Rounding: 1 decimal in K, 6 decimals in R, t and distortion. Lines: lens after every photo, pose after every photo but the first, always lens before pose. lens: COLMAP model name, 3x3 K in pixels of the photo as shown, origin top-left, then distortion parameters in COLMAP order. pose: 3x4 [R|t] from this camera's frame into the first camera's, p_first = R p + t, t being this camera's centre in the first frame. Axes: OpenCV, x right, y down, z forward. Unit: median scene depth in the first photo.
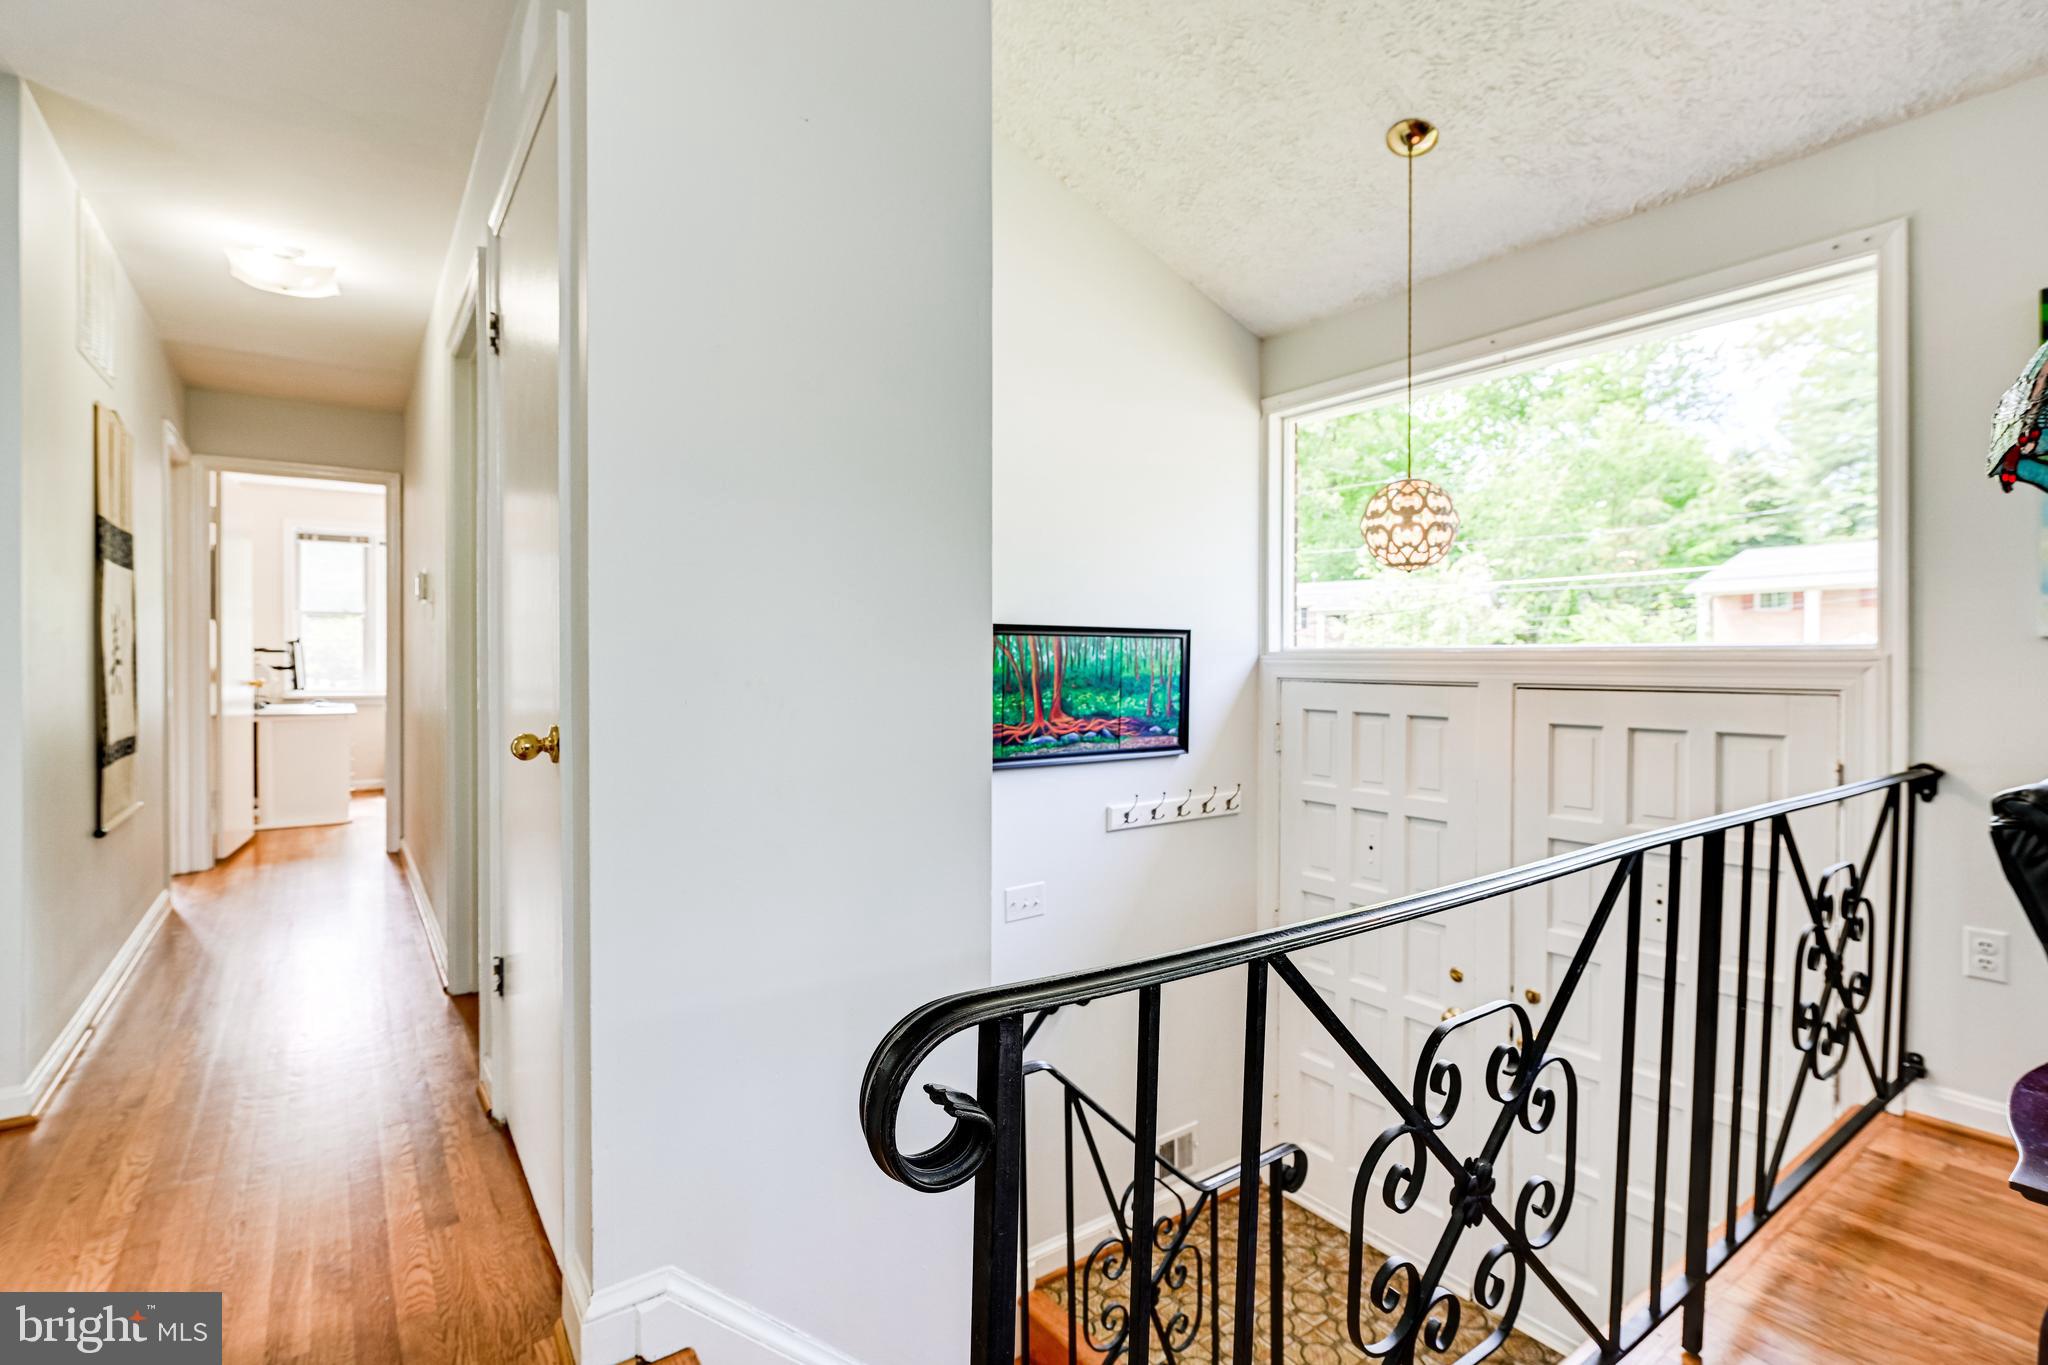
lens RADIAL K [[955.9, 0, 1028.5], [0, 955.9, 689.3], [0, 0, 1]] dist [-0.002616, -0.001182]
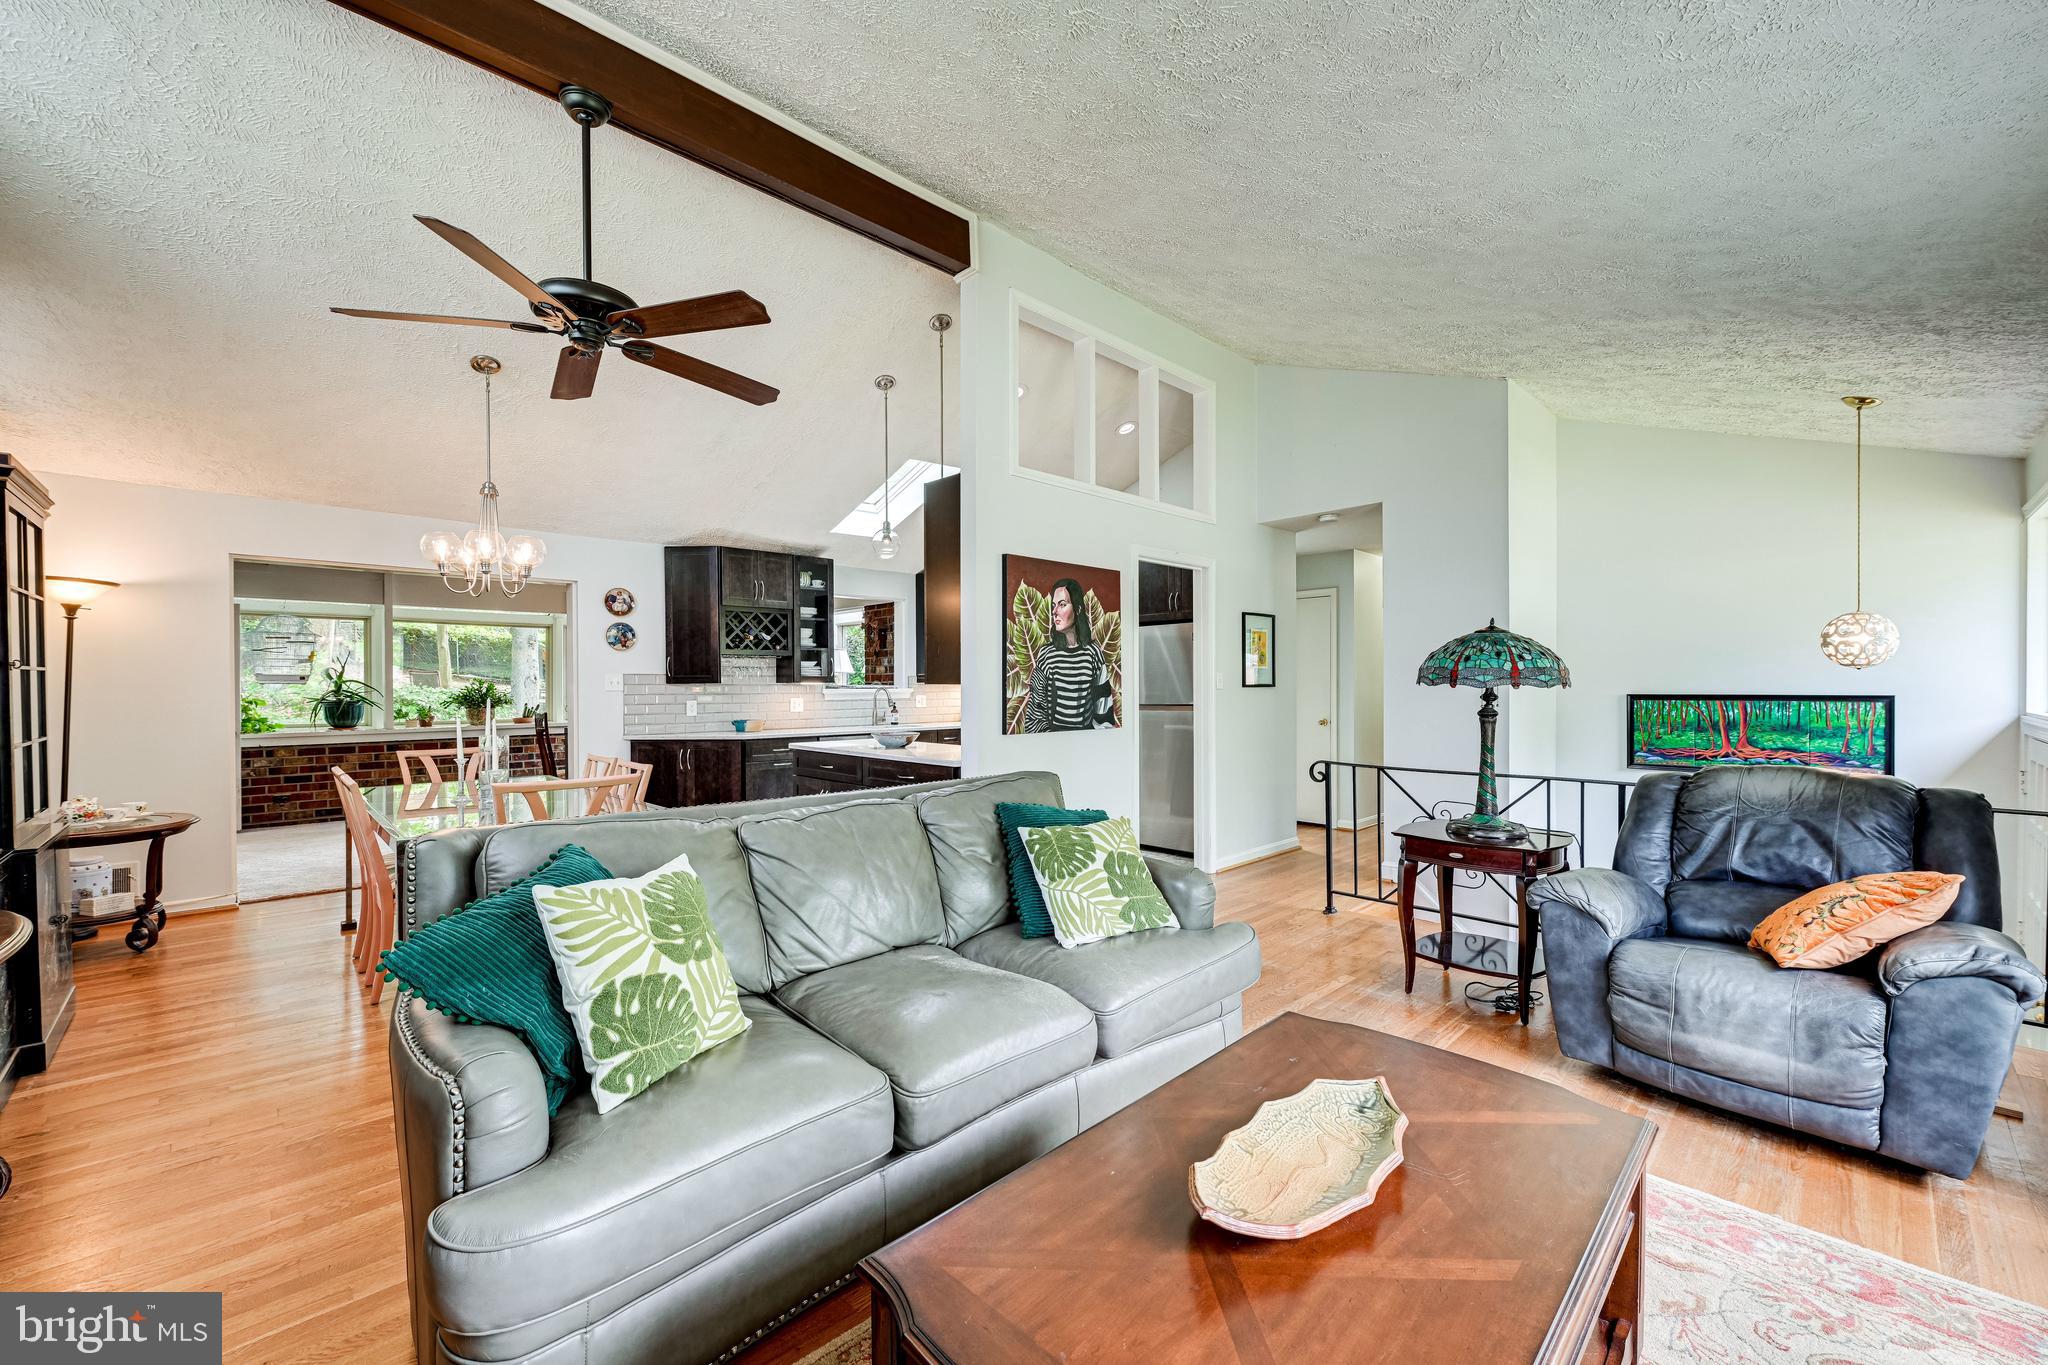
lens RADIAL K [[821.2, 0, 1025.2], [0, 821.2, 693.4], [0, 0, 1]] dist [-0.003478, -0.000405]
pose [[0.145388, 0.009435, -0.989330, 1.192340], [-0.026762, 0.999626, 0.005600, -0.039014], [0.989013, 0.025663, 0.145586, -0.466421]]
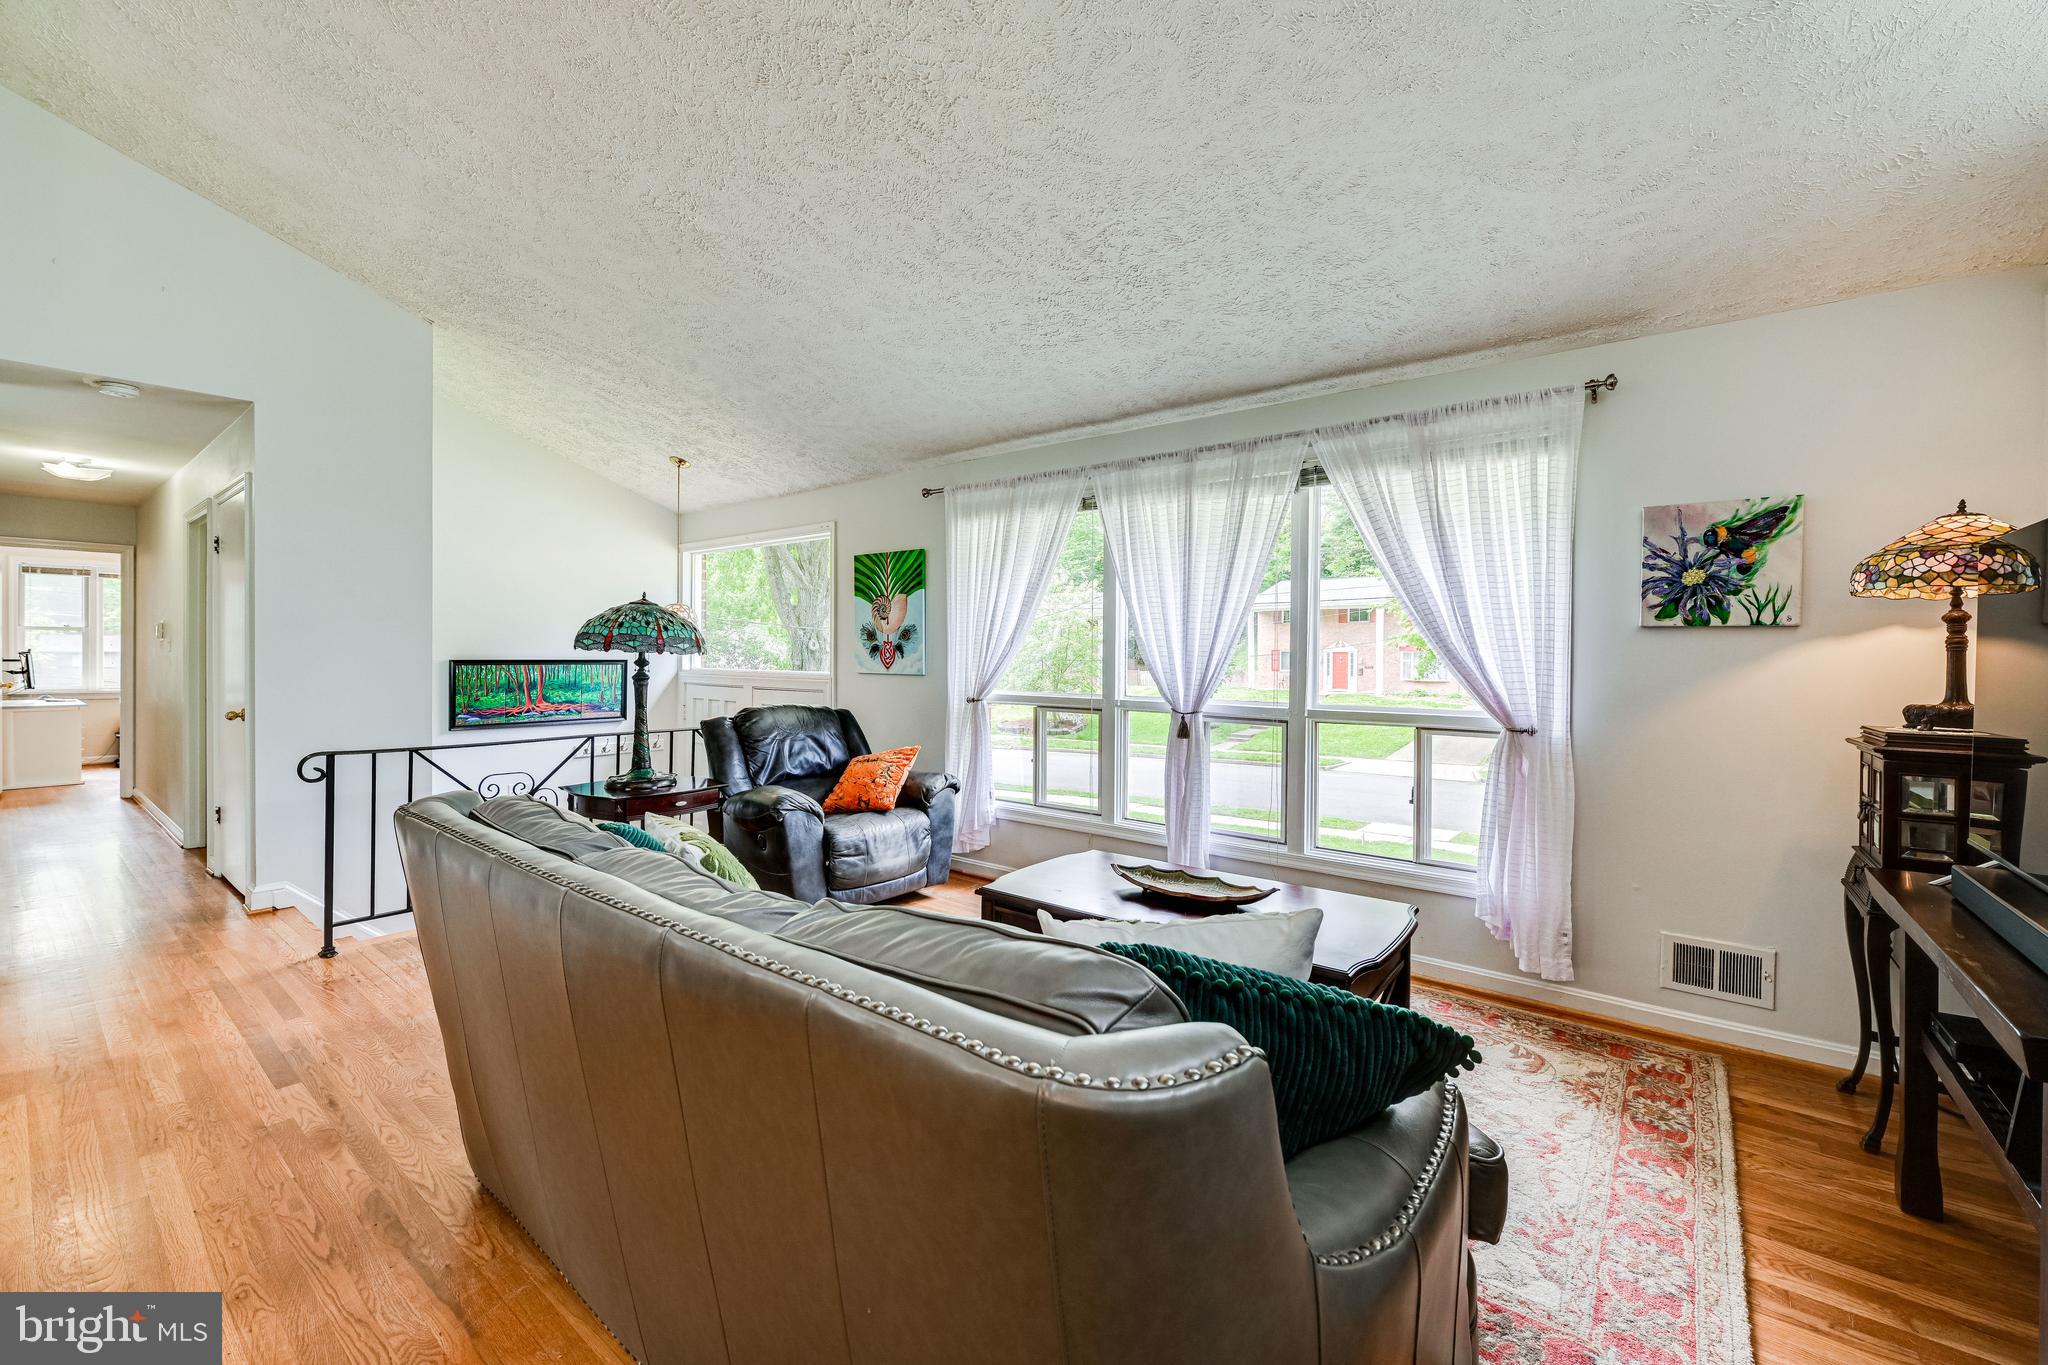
lens RADIAL K [[831.5, 0, 1026.6], [0, 831.5, 668.1], [0, 0, 1]] dist [-0.001379, -0.000376]
pose [[0.962108, 0.000975, 0.272667, 0.510546], [0.001839, 0.999948, -0.010066, -0.025408], [-0.272663, 0.010186, 0.962056, -0.961373]]
